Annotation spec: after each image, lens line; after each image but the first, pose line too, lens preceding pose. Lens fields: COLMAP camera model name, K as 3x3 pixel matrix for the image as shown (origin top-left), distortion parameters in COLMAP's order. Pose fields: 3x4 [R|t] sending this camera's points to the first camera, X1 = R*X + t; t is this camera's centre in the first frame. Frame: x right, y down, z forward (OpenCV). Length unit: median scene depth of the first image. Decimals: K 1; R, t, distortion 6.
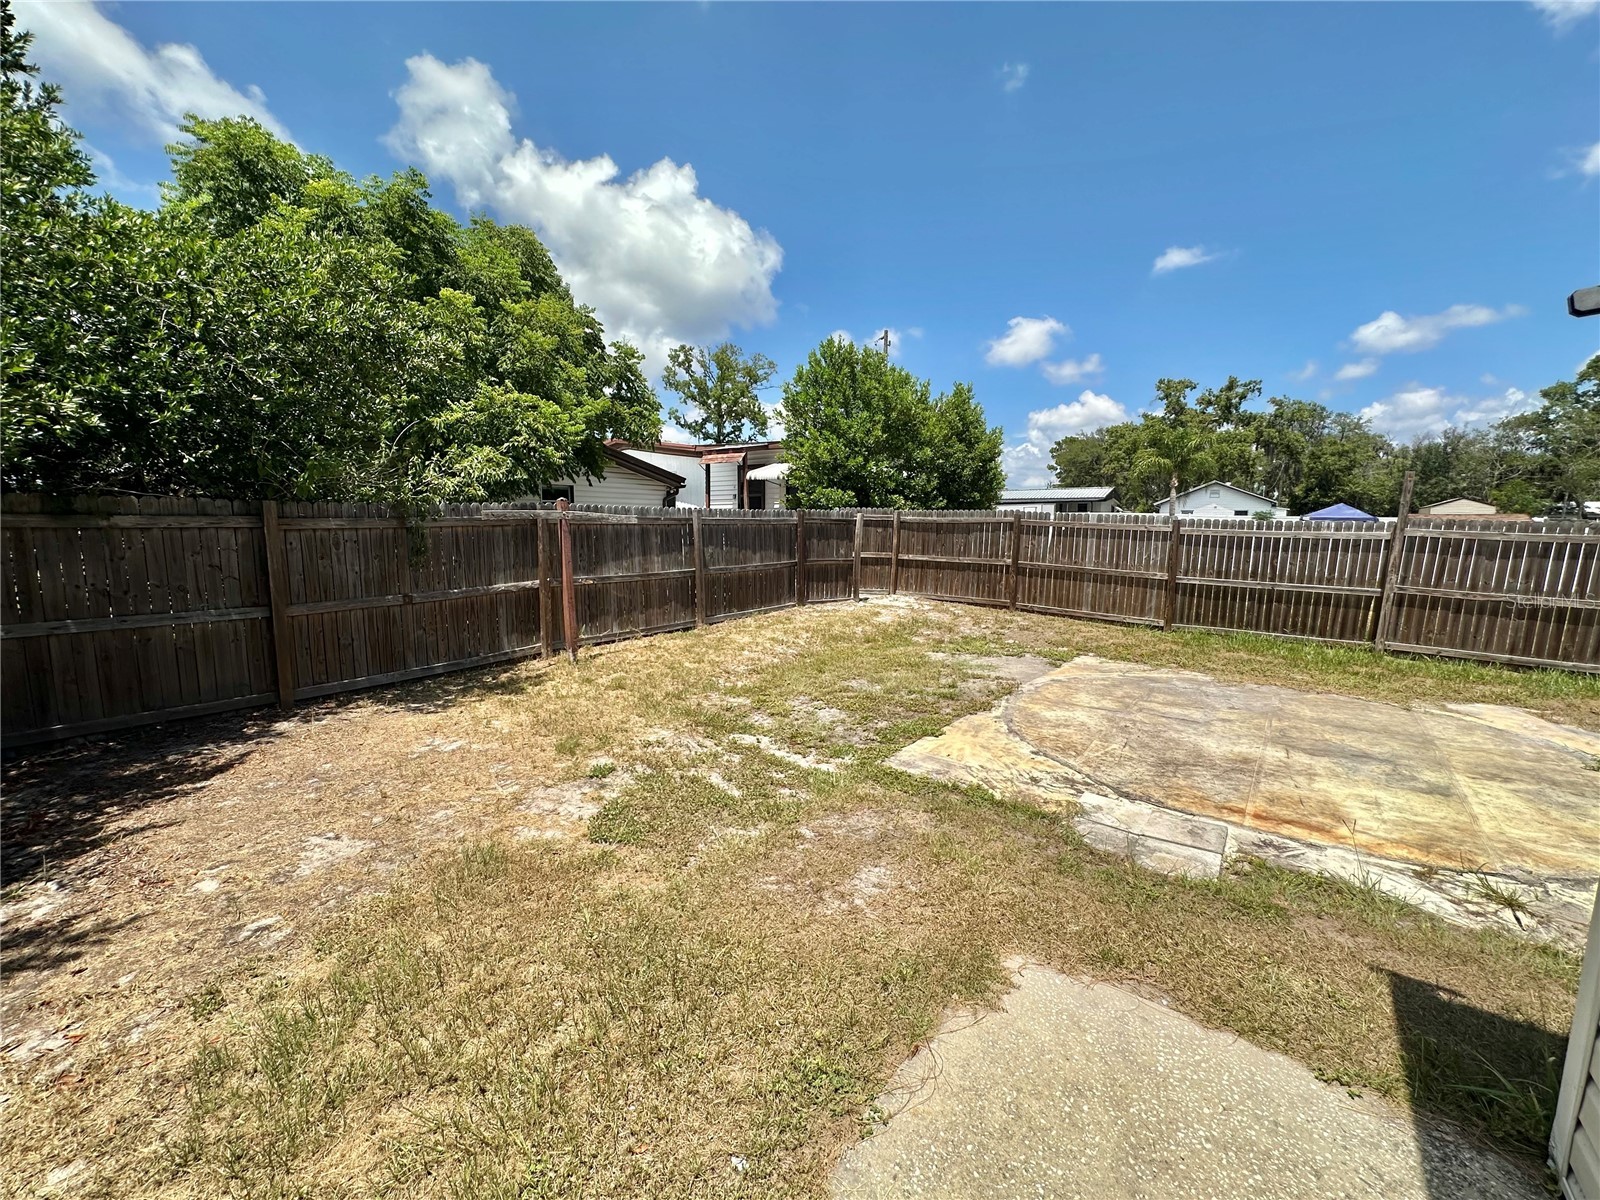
lens RADIAL K [[639.9, 0, 800.8], [0, 639.9, 601.3], [0, 0, 1]] dist [-0.001922, -0.000074]
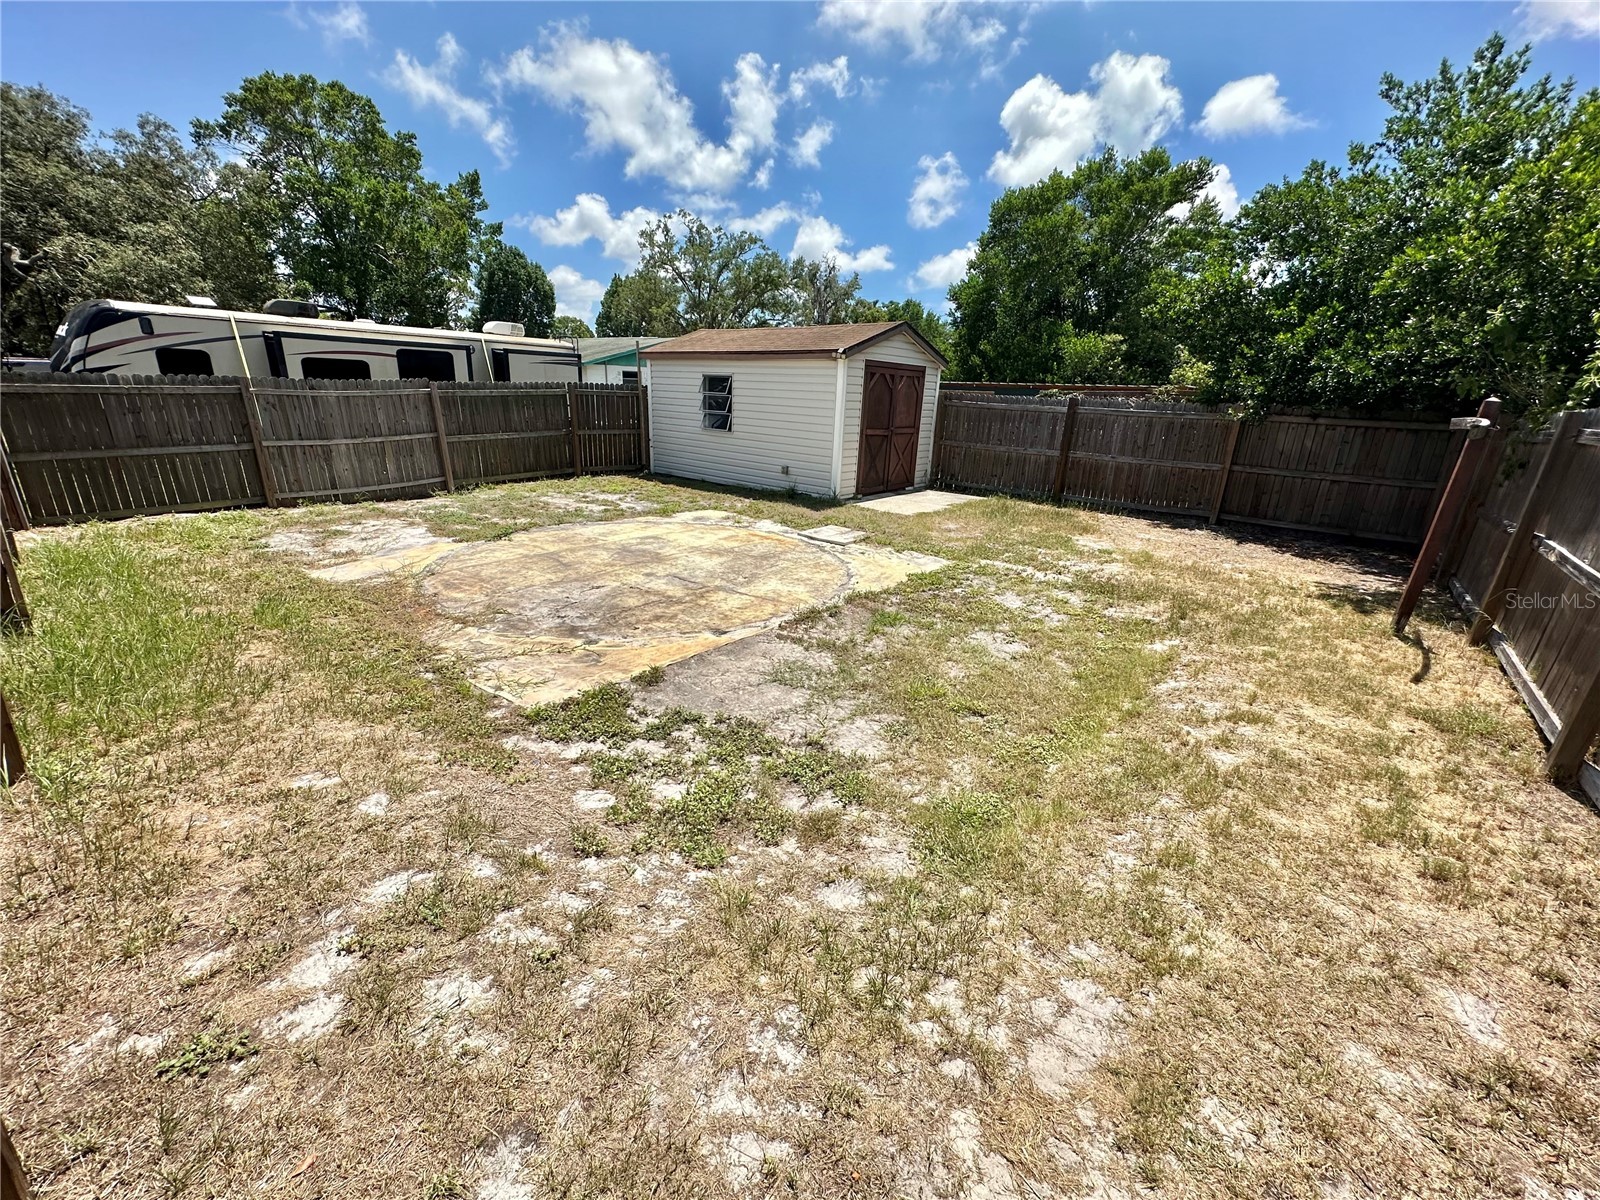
lens RADIAL K [[639.9, 0, 800.8], [0, 639.9, 601.3], [0, 0, 1]] dist [-0.001922, -0.000074]
pose [[-0.997824, -0.061618, 0.023450, 0.340016], [-0.045635, 0.902210, 0.428876, -0.238912], [-0.047584, 0.426873, -0.903059, 1.844260]]
